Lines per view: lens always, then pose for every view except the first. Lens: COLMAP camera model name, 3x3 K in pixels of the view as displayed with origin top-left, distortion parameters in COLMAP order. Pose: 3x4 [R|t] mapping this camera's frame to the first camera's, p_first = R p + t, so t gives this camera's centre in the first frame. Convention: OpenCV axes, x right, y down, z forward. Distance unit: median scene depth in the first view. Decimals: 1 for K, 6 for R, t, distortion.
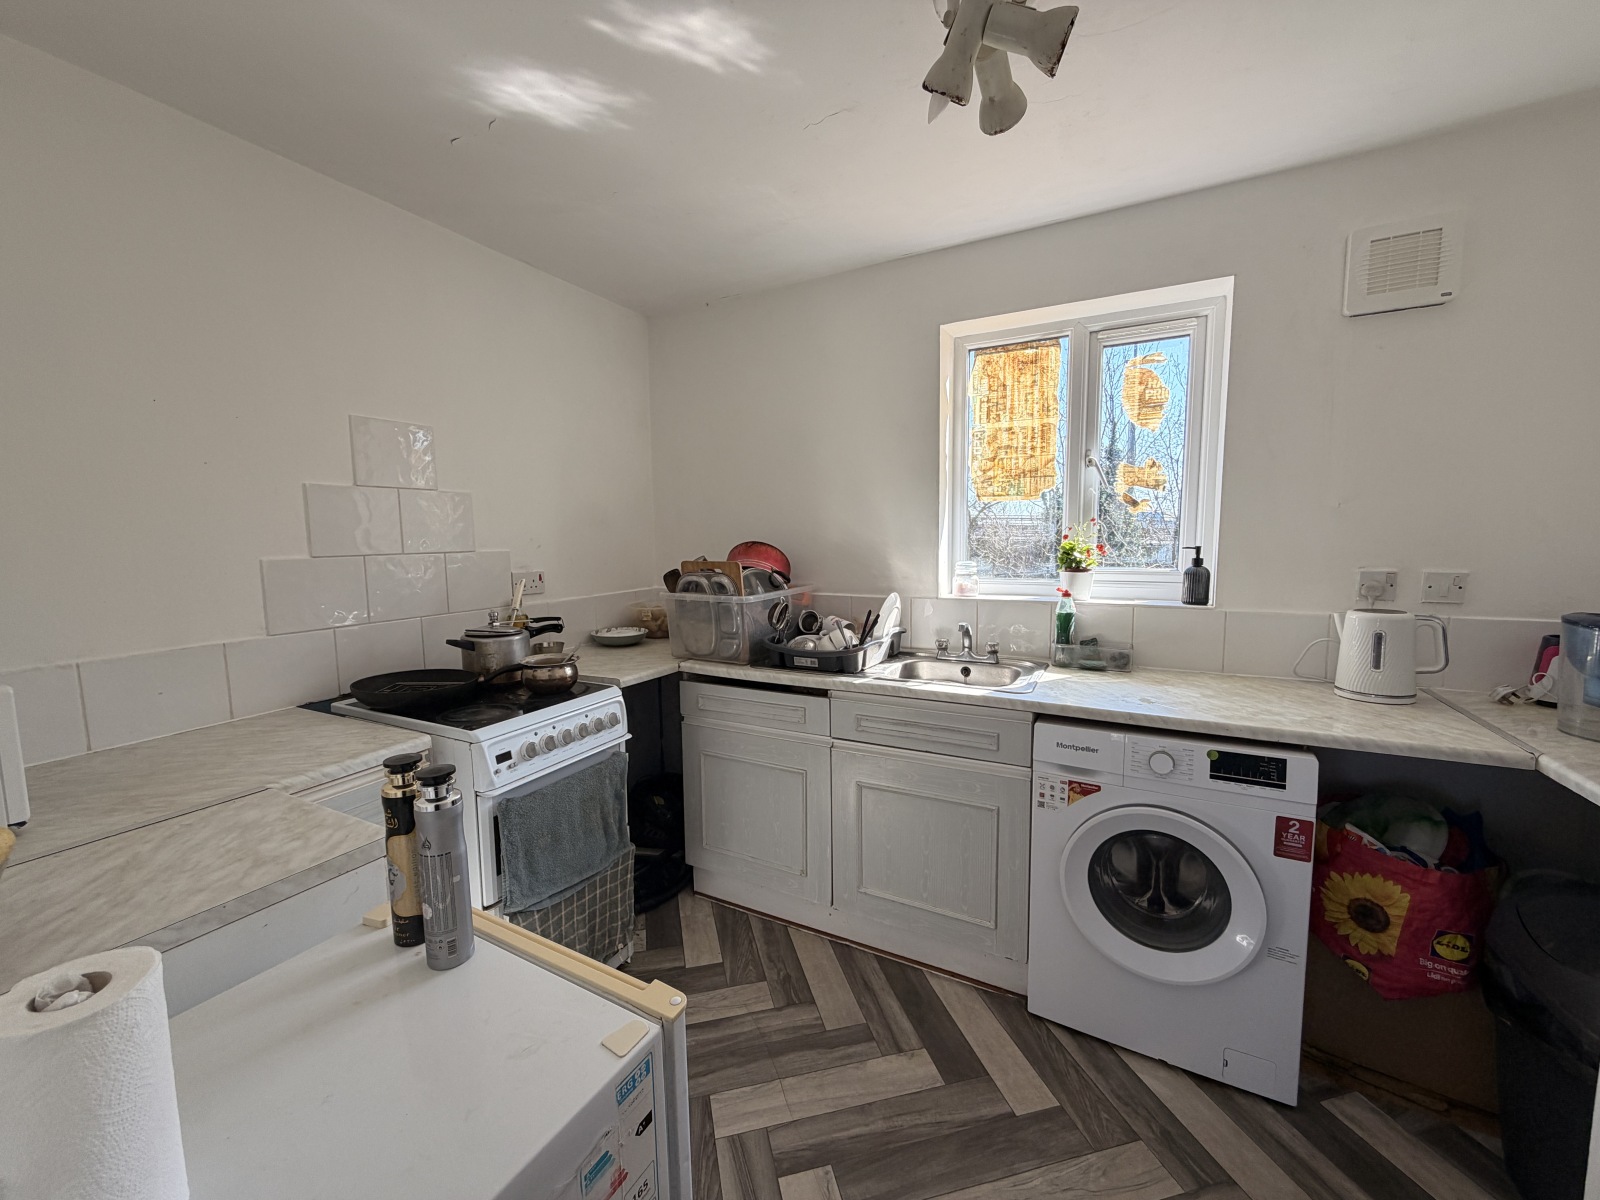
lens RADIAL K [[638.7, 0, 800.5], [0, 638.7, 596.8], [0, 0, 1]] dist [0.001128, 0.000093]
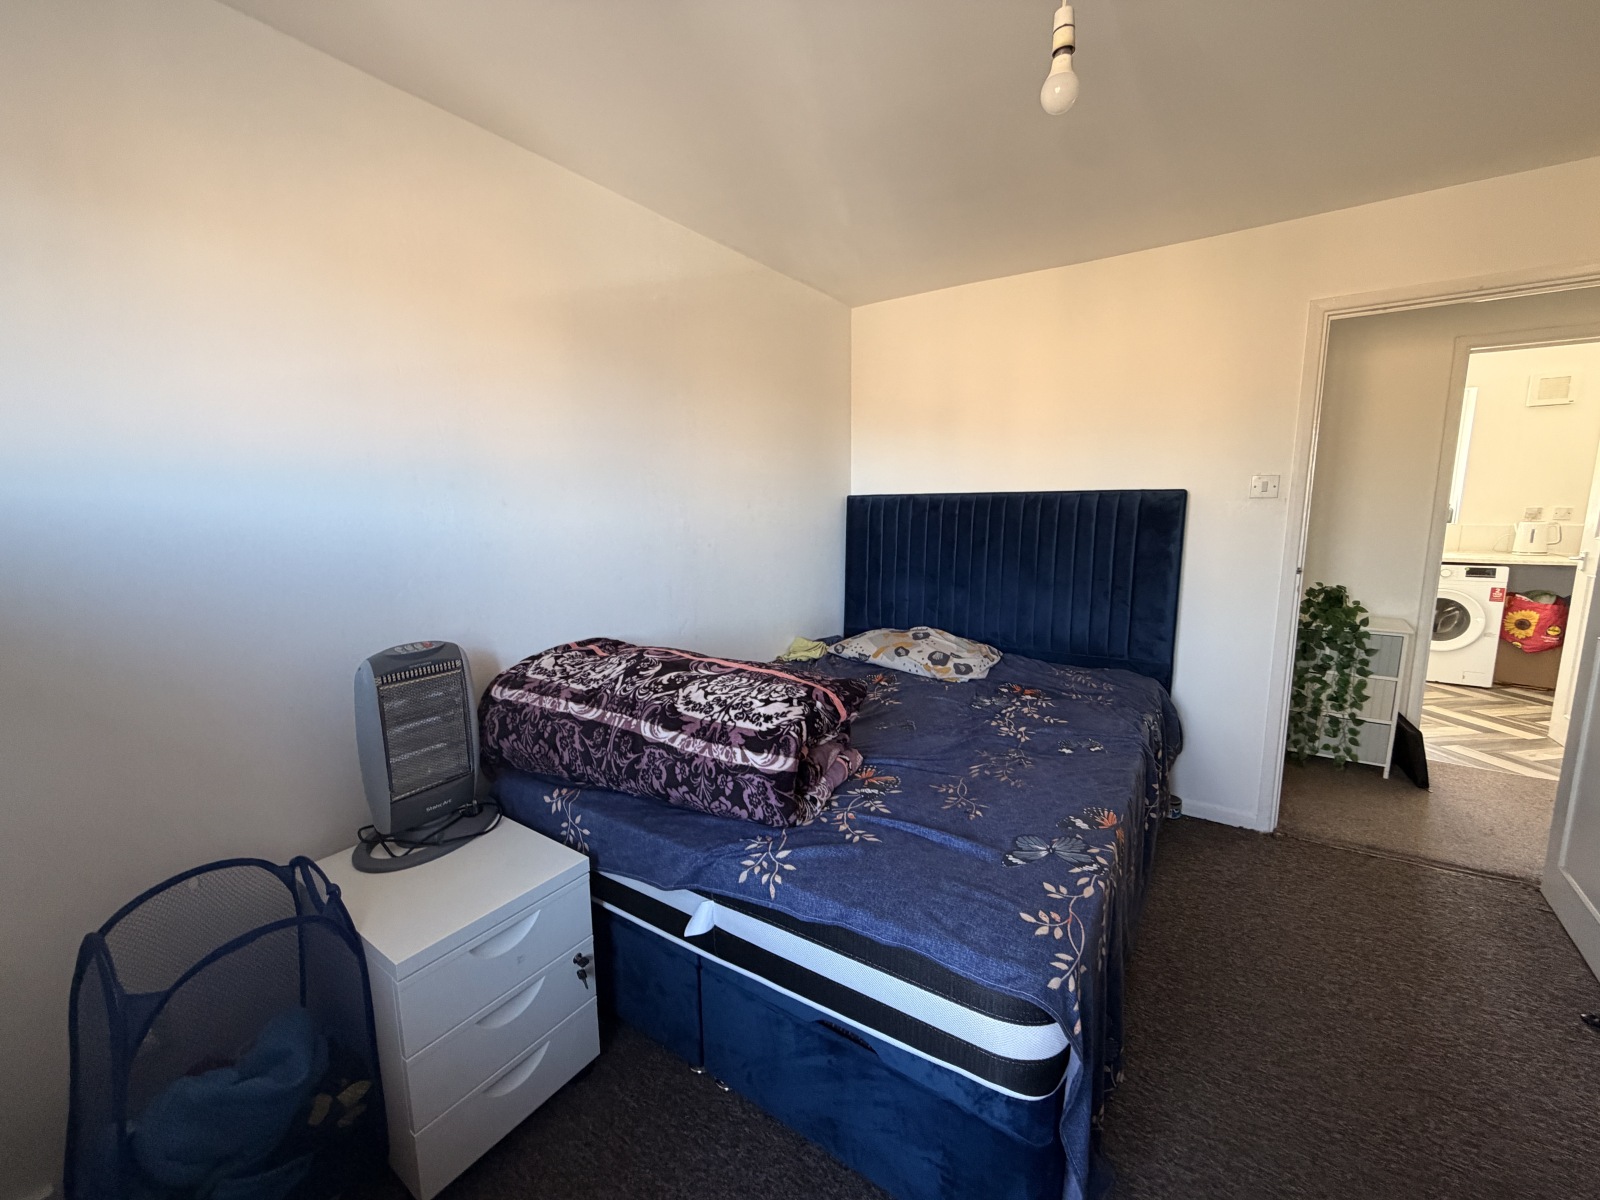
lens RADIAL K [[638.7, 0, 796.7], [0, 638.7, 598.6], [0, 0, 1]] dist [0.001128, 0.000093]
pose [[0.993709, 0.019835, -0.110222, -2.133699], [-0.014686, 0.998771, 0.047333, 0.295350], [0.111025, -0.045416, 0.992779, -2.313039]]
